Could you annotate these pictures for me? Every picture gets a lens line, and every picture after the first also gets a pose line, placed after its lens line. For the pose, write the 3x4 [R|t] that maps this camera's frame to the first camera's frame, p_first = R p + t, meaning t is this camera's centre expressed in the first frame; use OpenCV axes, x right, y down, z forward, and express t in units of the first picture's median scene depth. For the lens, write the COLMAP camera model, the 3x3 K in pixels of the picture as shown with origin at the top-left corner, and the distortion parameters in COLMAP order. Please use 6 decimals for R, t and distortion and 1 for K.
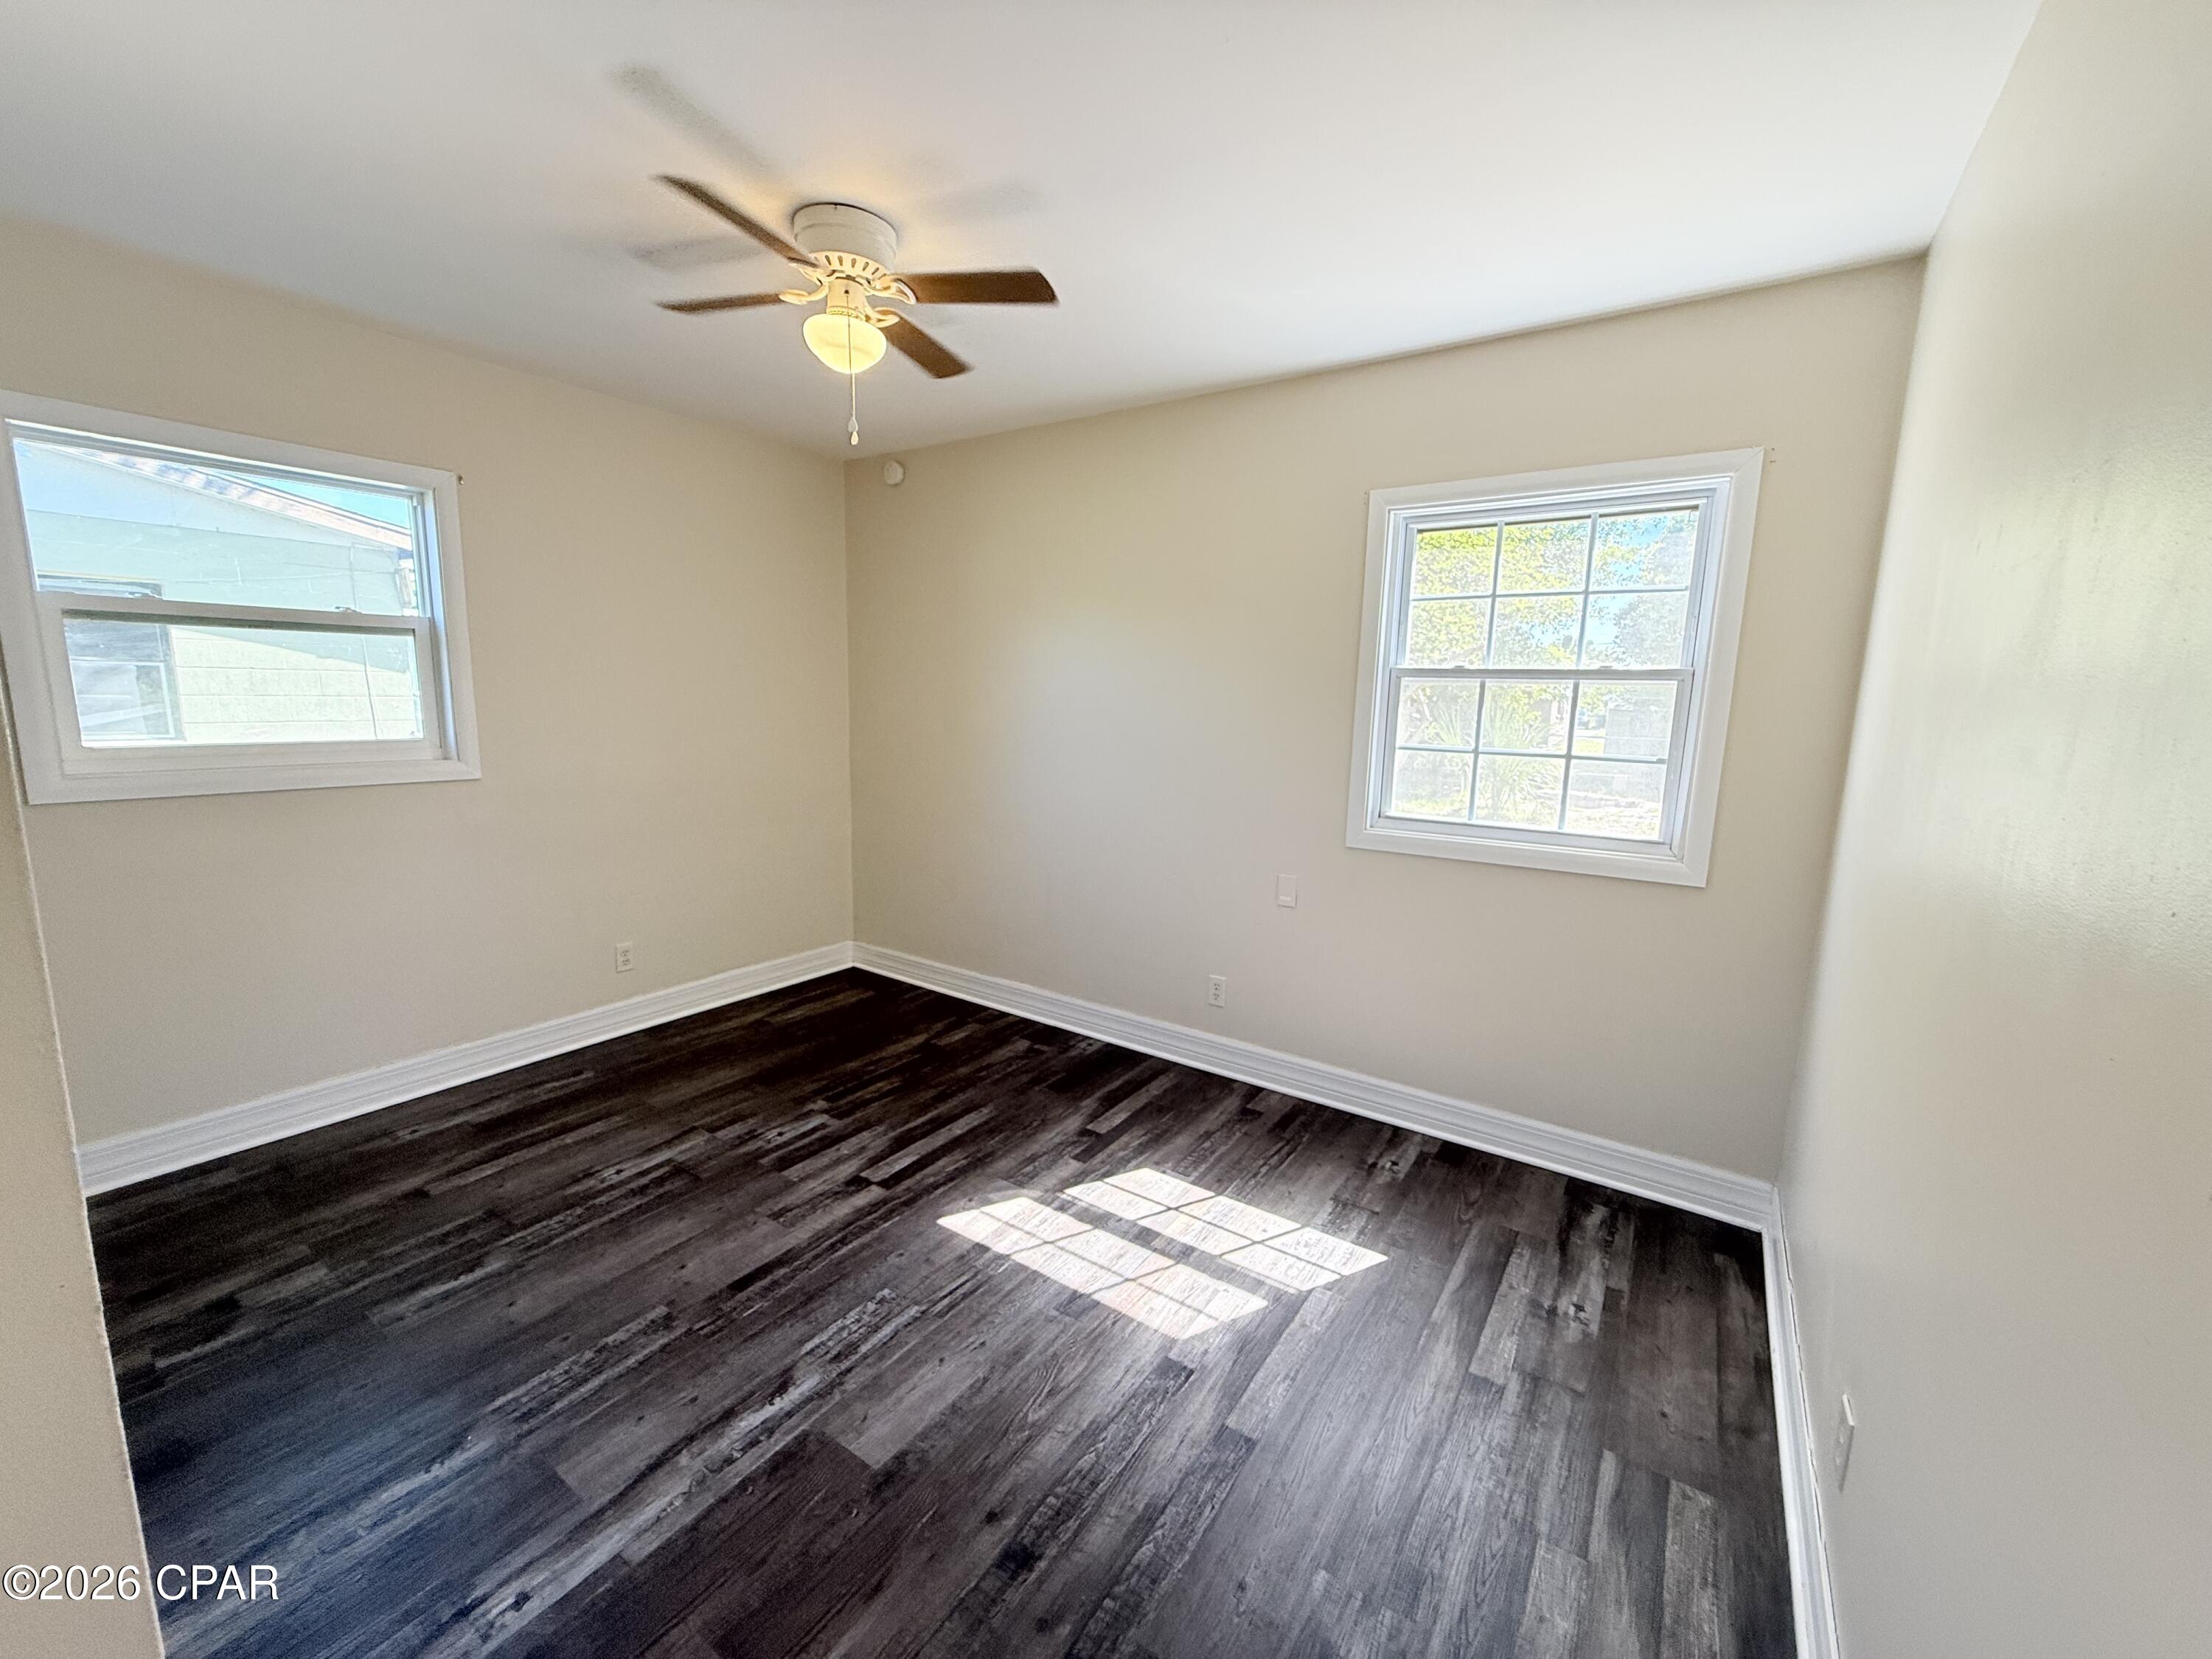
lens RADIAL K [[880.5, 0, 1100.4], [0, 880.5, 830.7], [0, 0, 1]] dist [-0.000140, -0.000722]
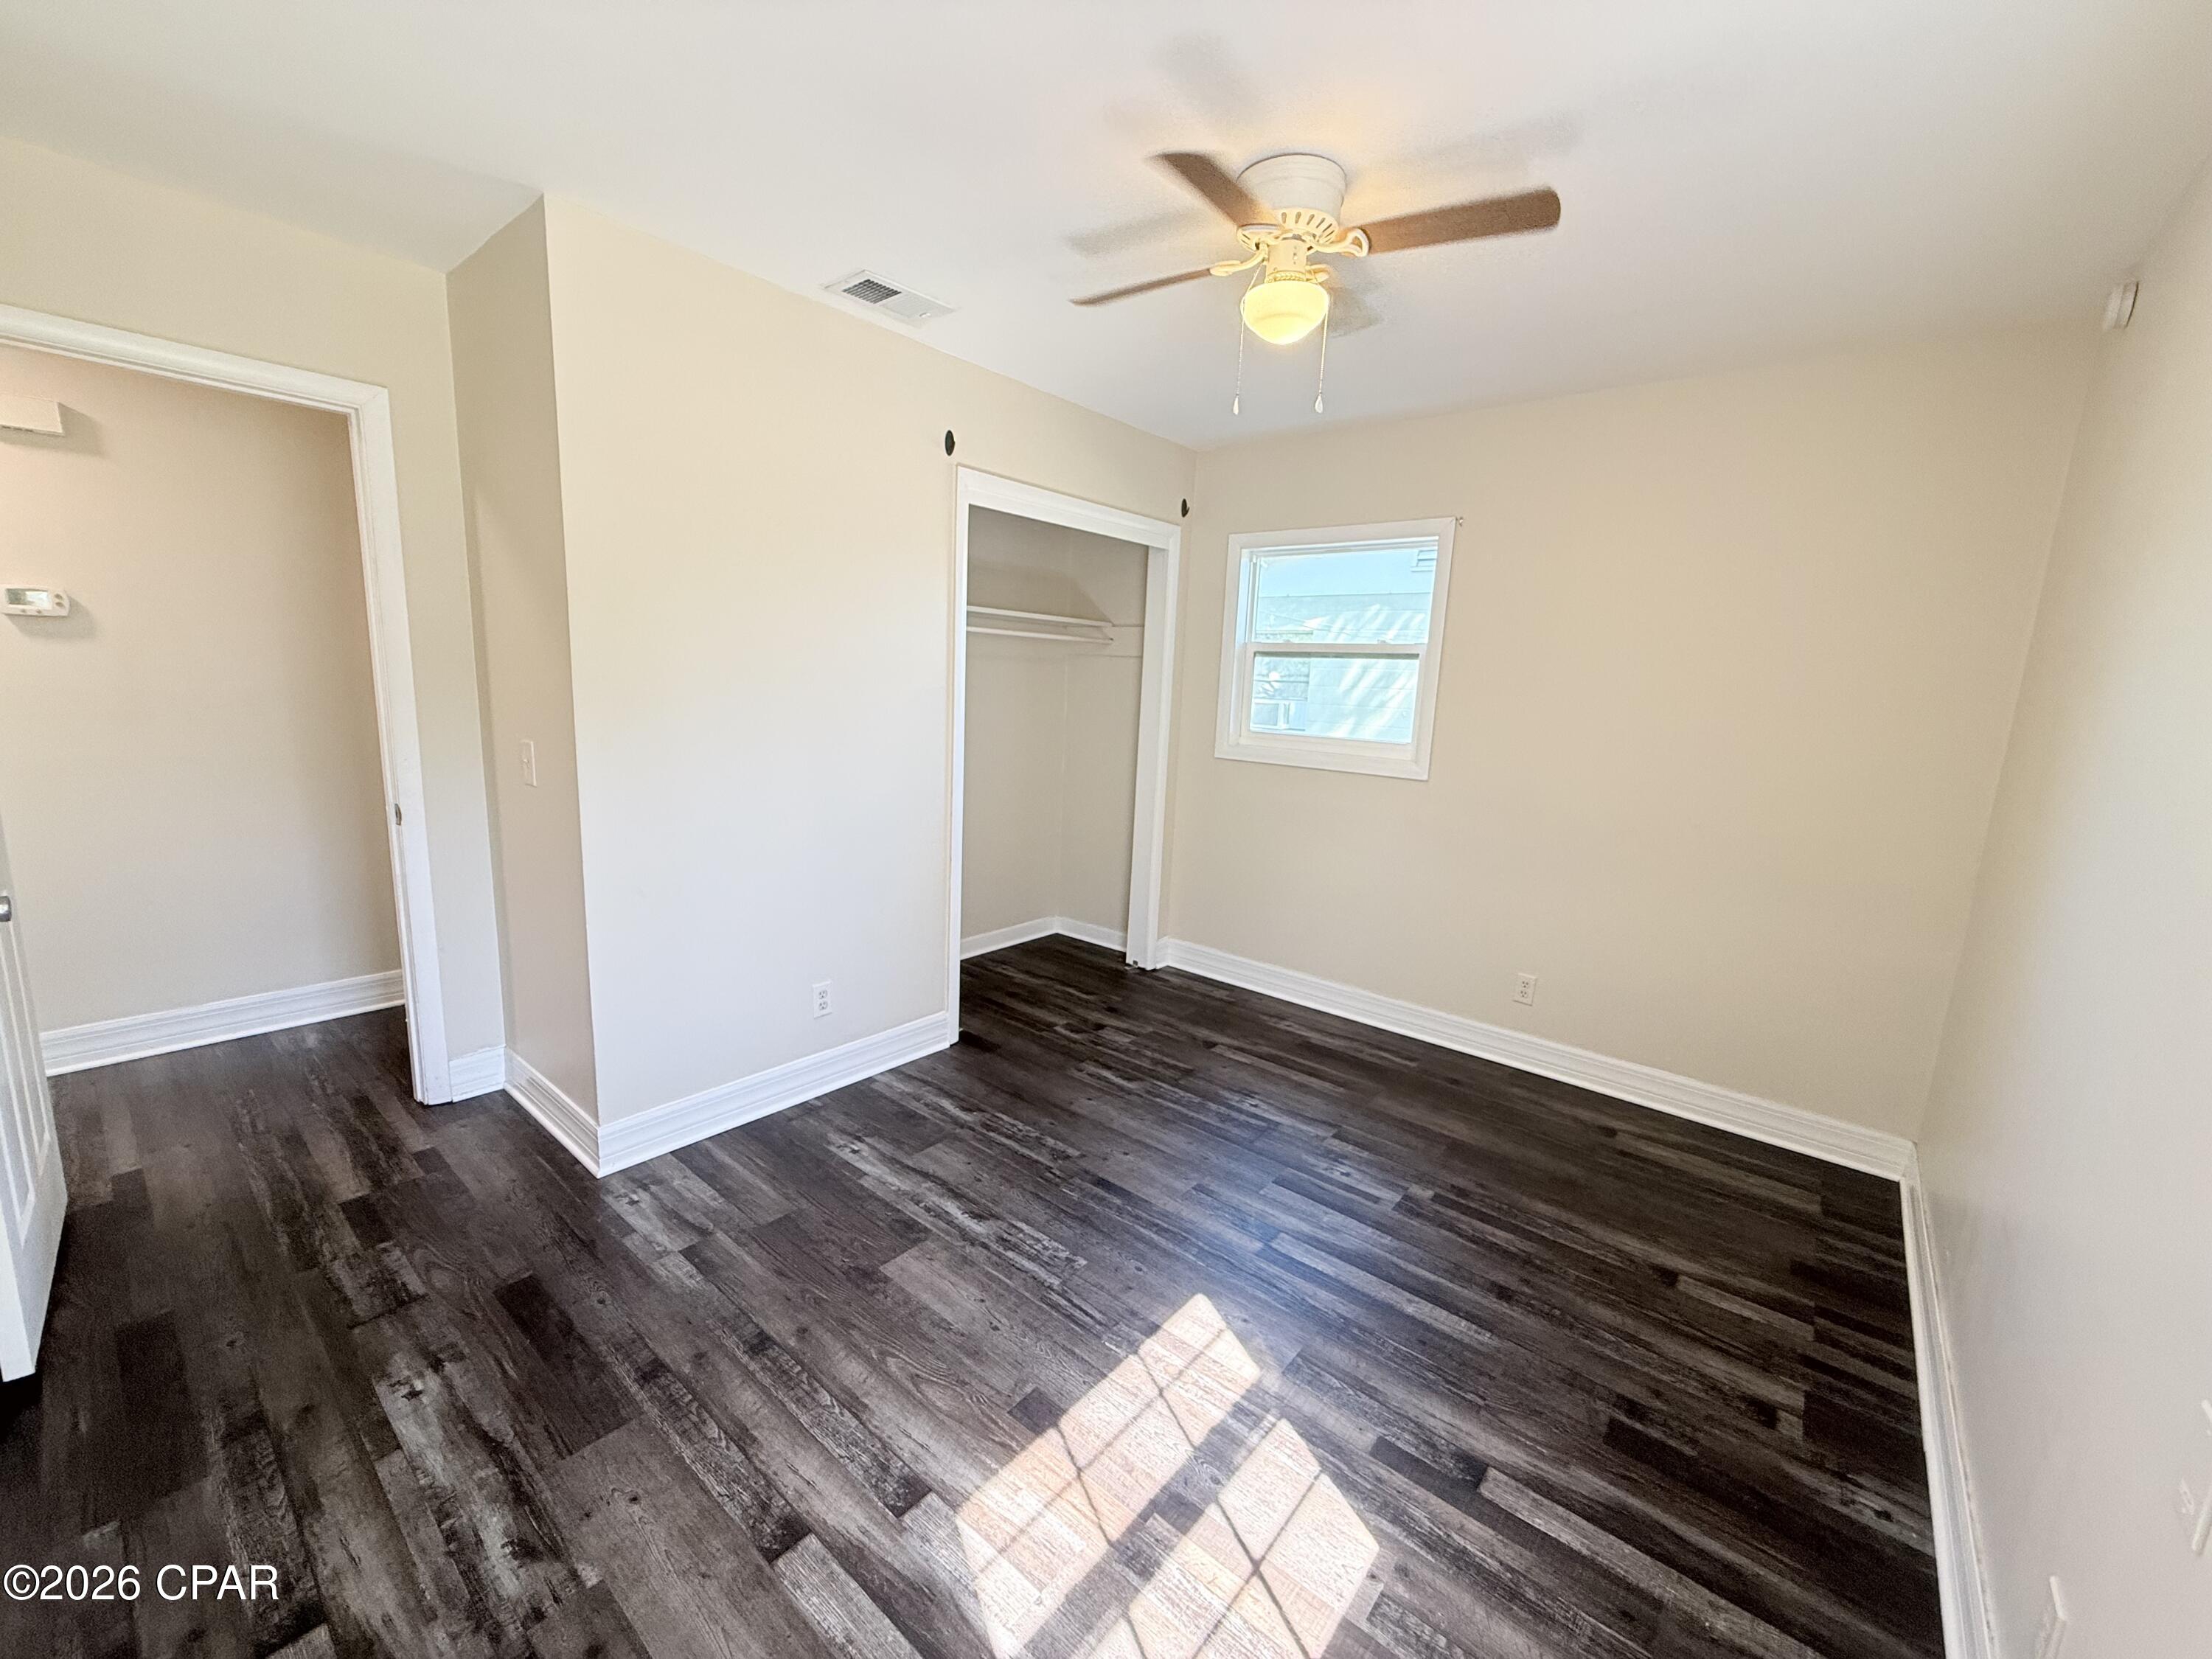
lens RADIAL K [[880.5, 0, 1102.3], [0, 880.5, 827.5], [0, 0, 1]] dist [-0.000140, -0.000722]
pose [[-0.092439, 0.139567, -0.985888, 0.610489], [-0.201965, 0.966918, 0.155818, -0.118463], [0.975021, 0.213518, -0.061193, 0.846447]]
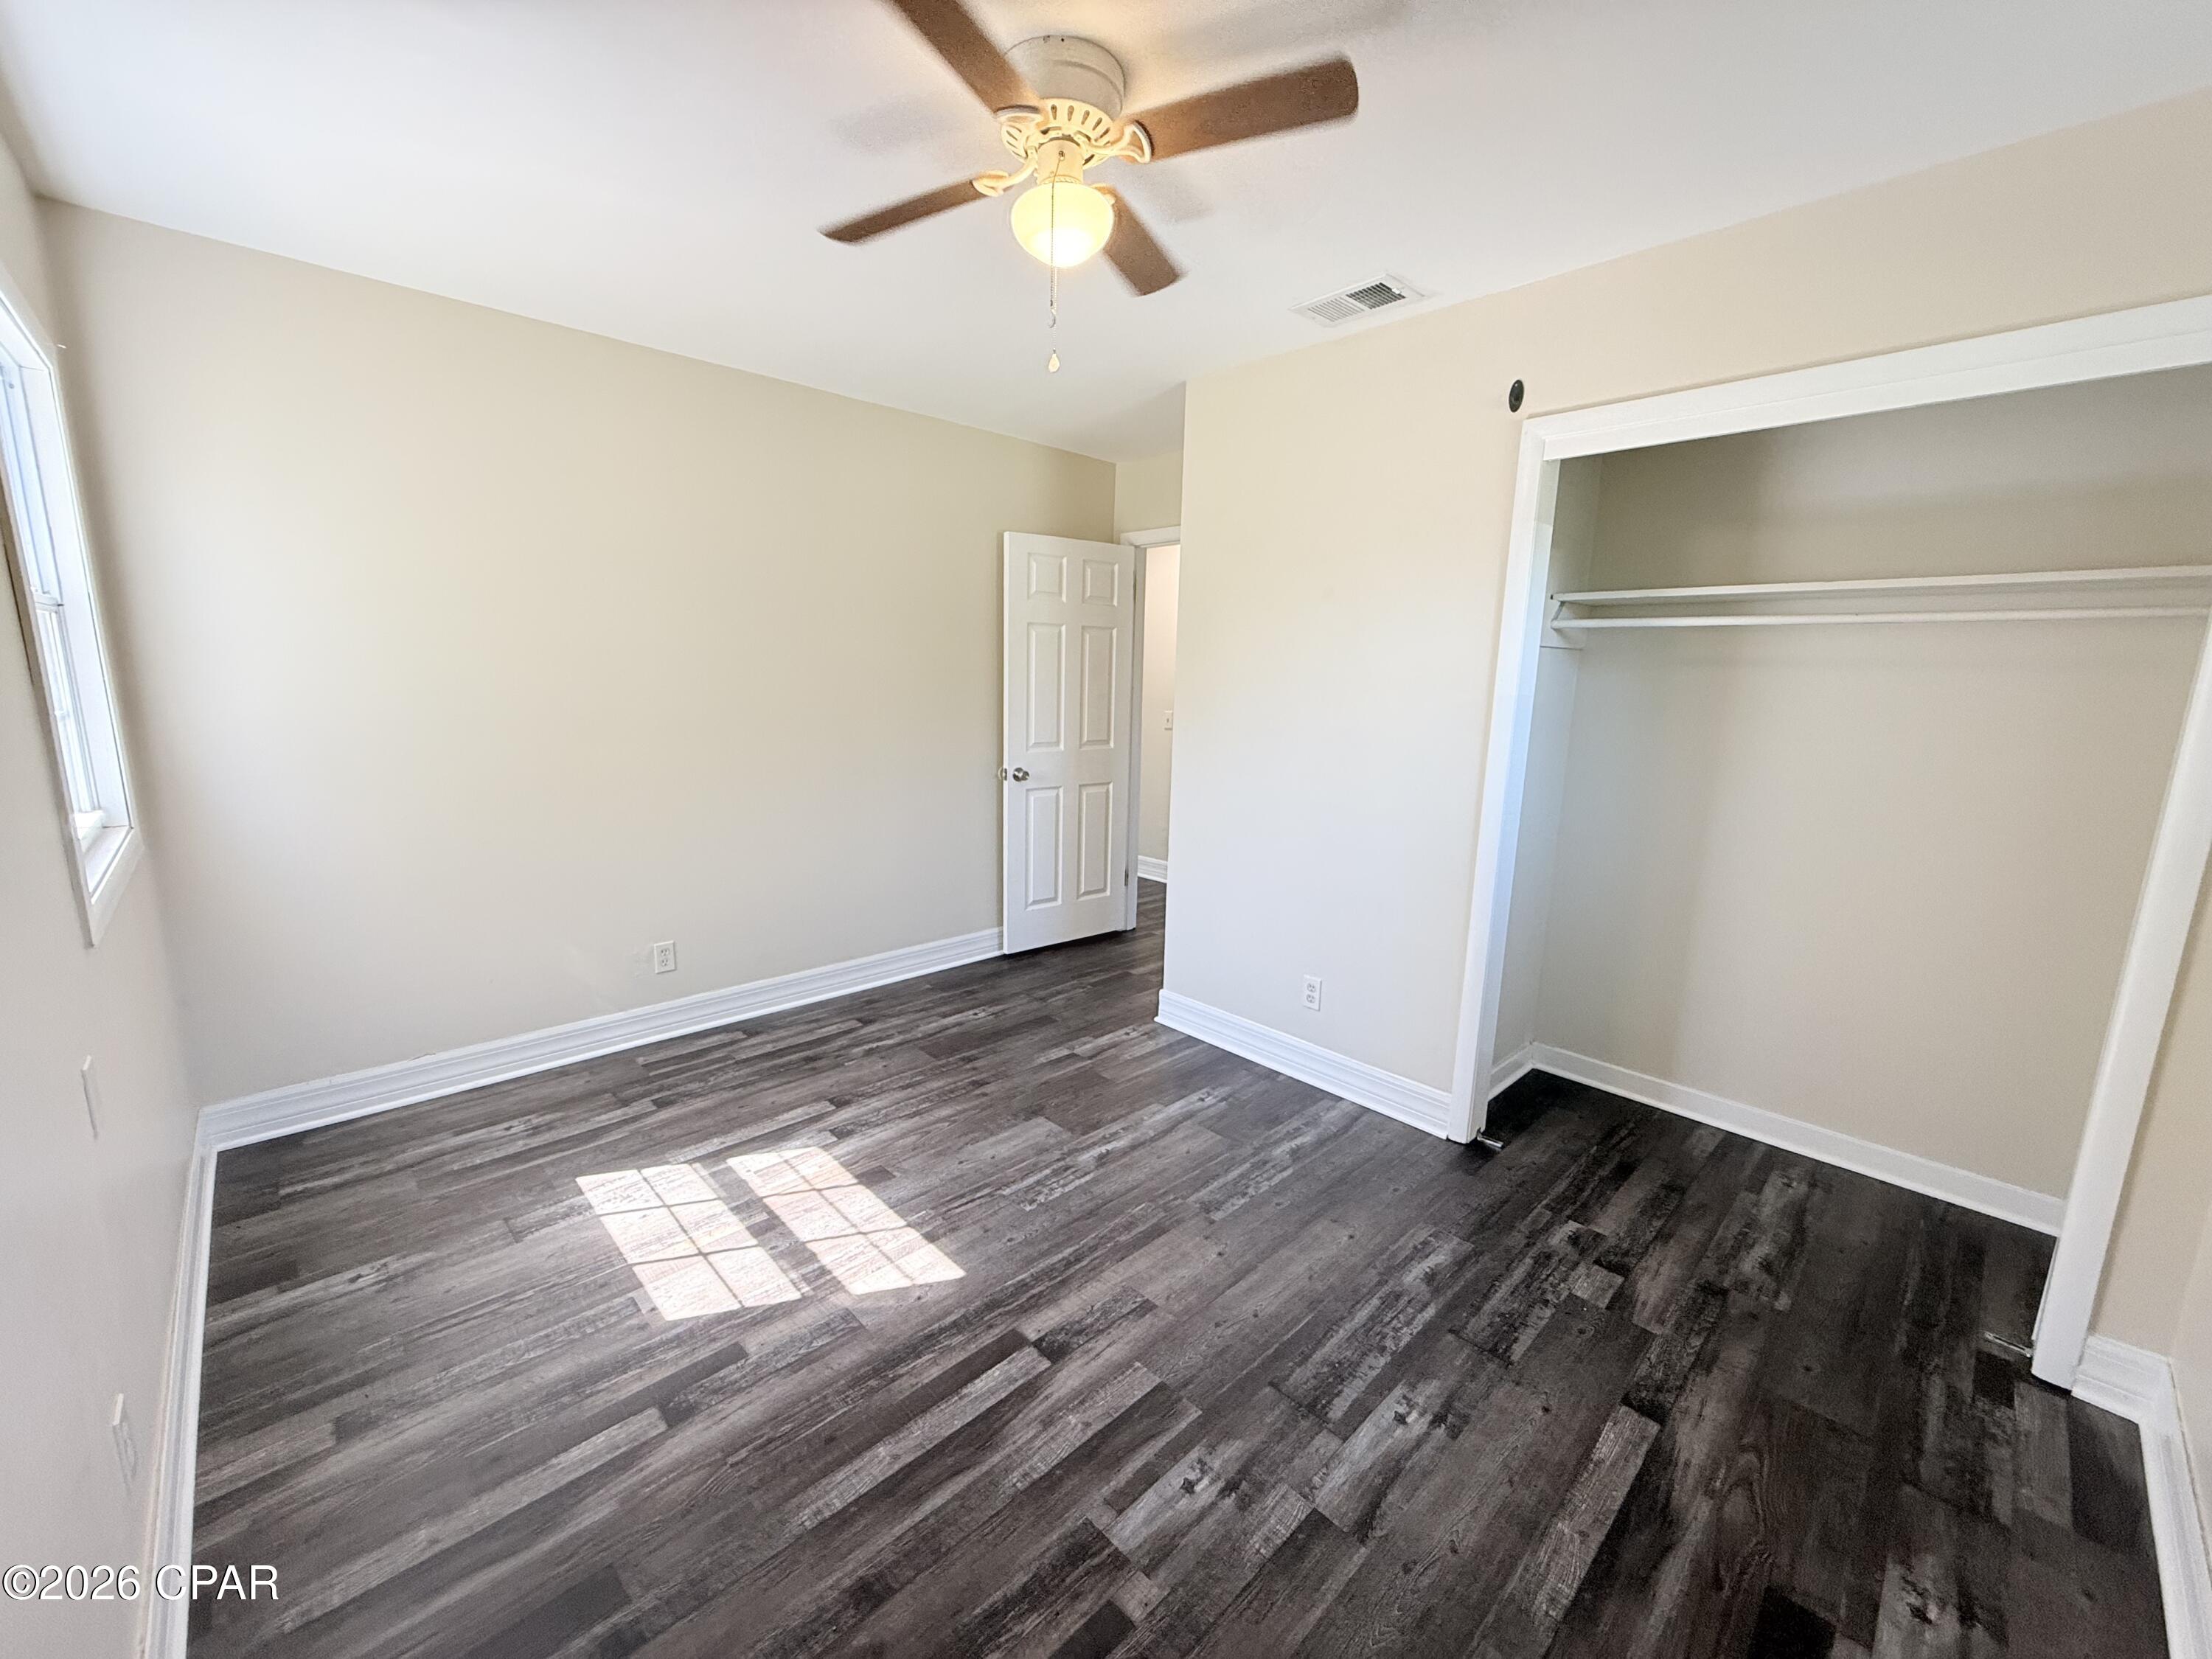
lens RADIAL K [[880.5, 0, 1100.6], [0, 880.5, 834.6], [0, 0, 1]] dist [-0.000140, -0.000722]
pose [[-0.977497, -0.084216, 0.193409, -0.442965], [-0.014512, 0.941528, 0.336622, -0.264232], [-0.210449, 0.326240, -0.921563, 1.612774]]
